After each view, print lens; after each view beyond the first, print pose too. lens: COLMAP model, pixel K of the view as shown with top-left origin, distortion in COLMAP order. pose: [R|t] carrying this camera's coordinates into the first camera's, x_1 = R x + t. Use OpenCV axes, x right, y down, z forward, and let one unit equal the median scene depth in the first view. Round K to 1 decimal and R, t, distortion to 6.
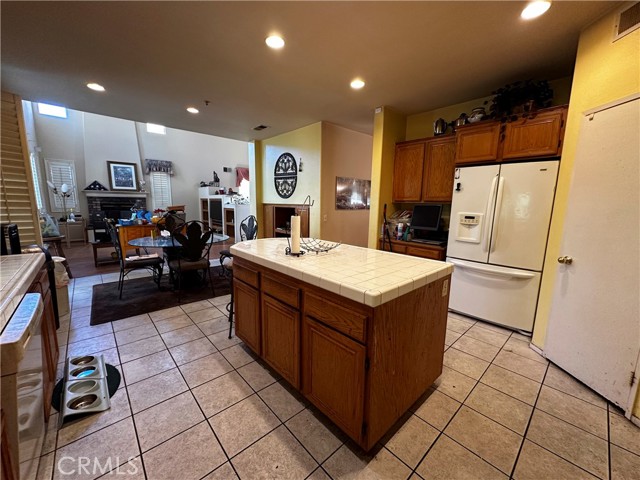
lens RADIAL K [[254.1, 0, 321.0], [0, 254.1, 240.3], [0, 0, 1]] dist [-0.001699, -0.000067]
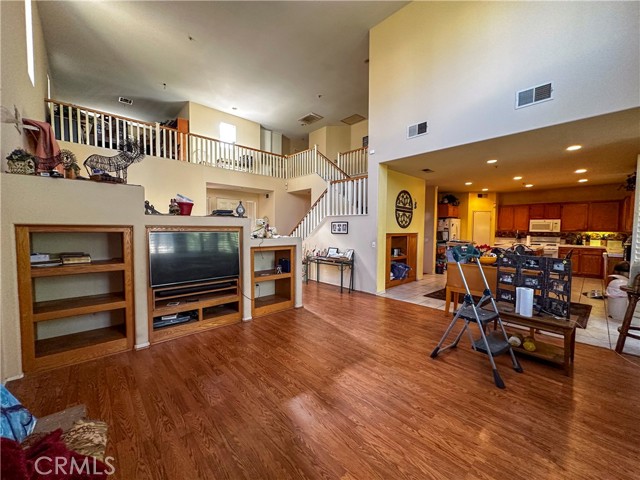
lens RADIAL K [[254.1, 0, 321.1], [0, 254.1, 240.2], [0, 0, 1]] dist [-0.001699, -0.000067]
pose [[-0.007605, -0.067096, 0.997718, -1.293141], [0.143549, 0.987339, 0.067492, -0.243694], [-0.989614, 0.143734, 0.002123, 1.375632]]
